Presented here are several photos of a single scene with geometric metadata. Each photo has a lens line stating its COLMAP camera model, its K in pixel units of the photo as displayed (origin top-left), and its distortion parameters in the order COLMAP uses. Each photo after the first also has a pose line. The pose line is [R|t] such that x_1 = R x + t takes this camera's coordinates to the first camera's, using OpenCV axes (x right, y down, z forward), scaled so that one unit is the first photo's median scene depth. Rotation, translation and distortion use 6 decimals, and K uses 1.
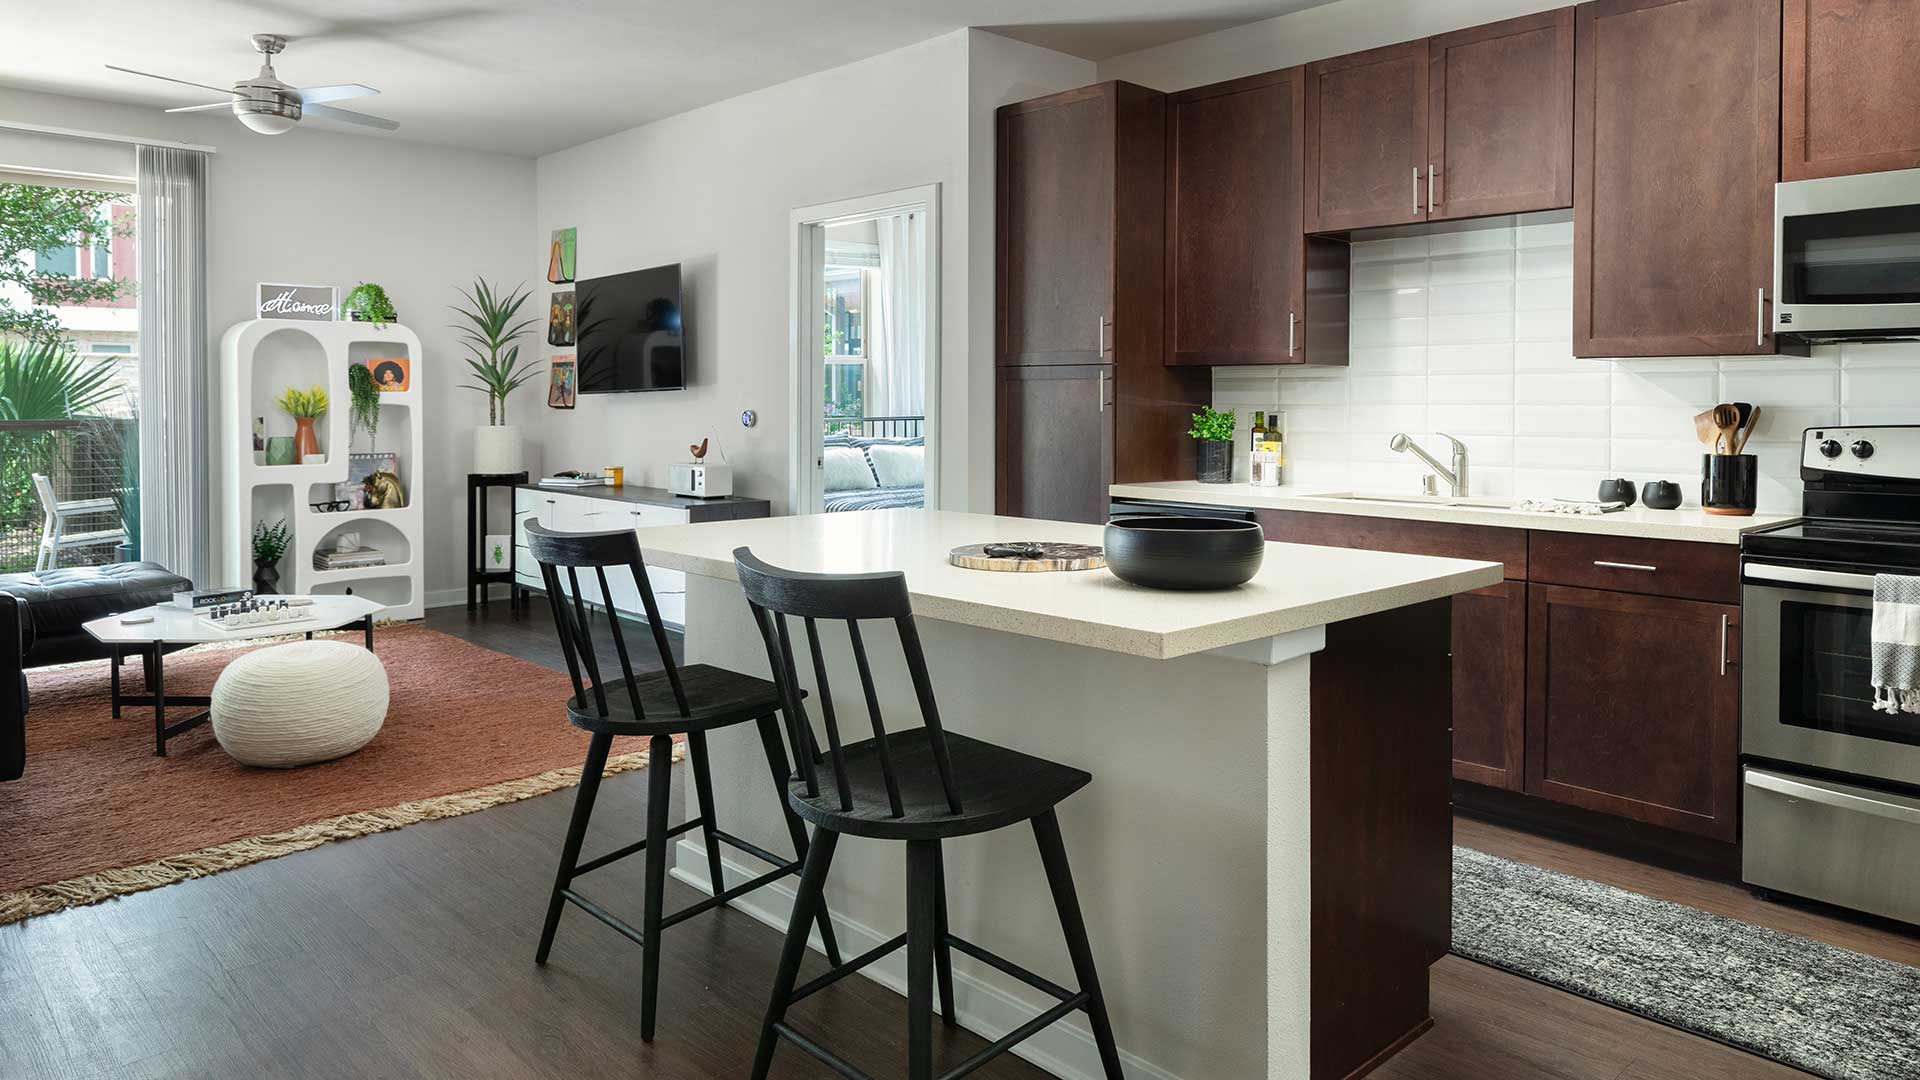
lens RADIAL K [[1269.1, 0, 1013.2], [0, 1269.1, 423.1], [0, 0, 1]] dist [0.001690, -0.001109]
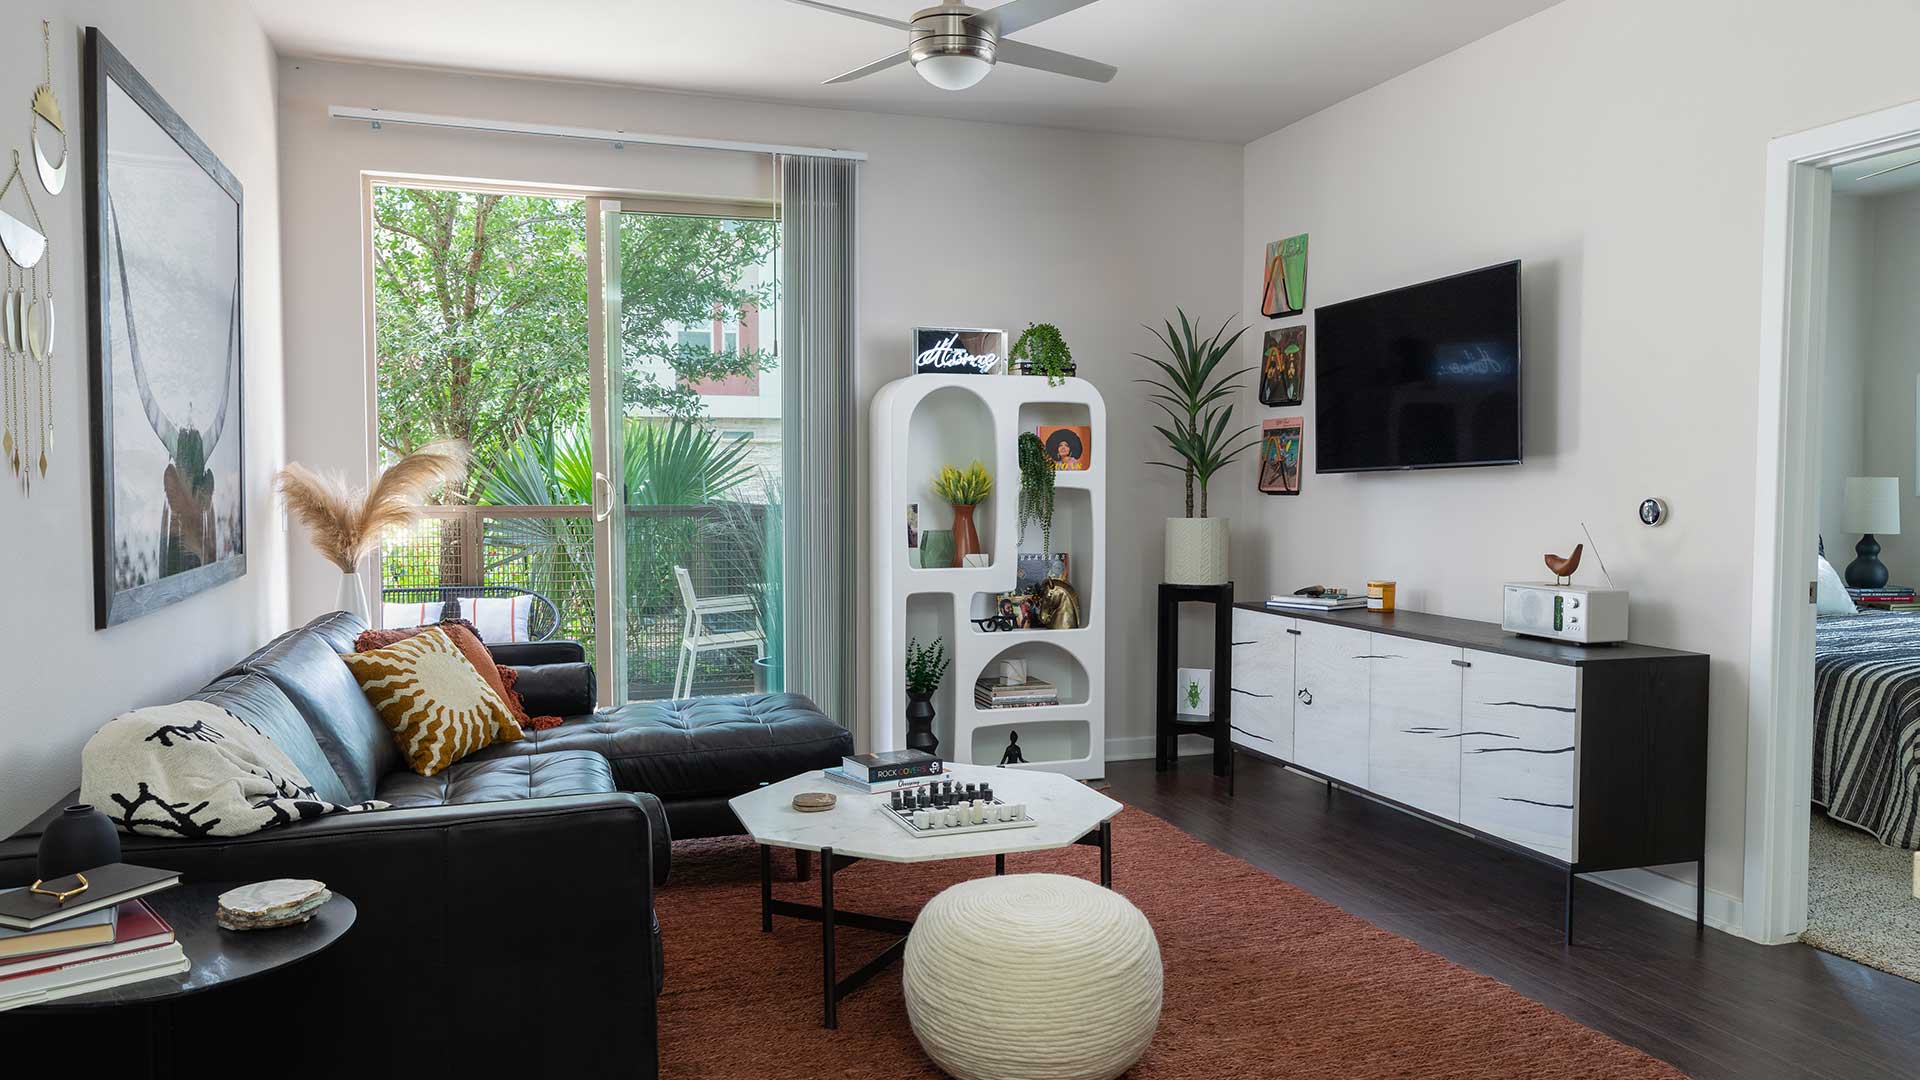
lens RADIAL K [[1306.4, 0, 960.0], [0, 1306.4, 540.0], [0, 0, 1]] dist [0.000723, 0.000466]
pose [[0.902696, 0.018050, -0.429901, -0.220144], [-0.008158, 0.999658, 0.024842, -0.002751], [0.430202, -0.018917, 0.902534, 0.288423]]
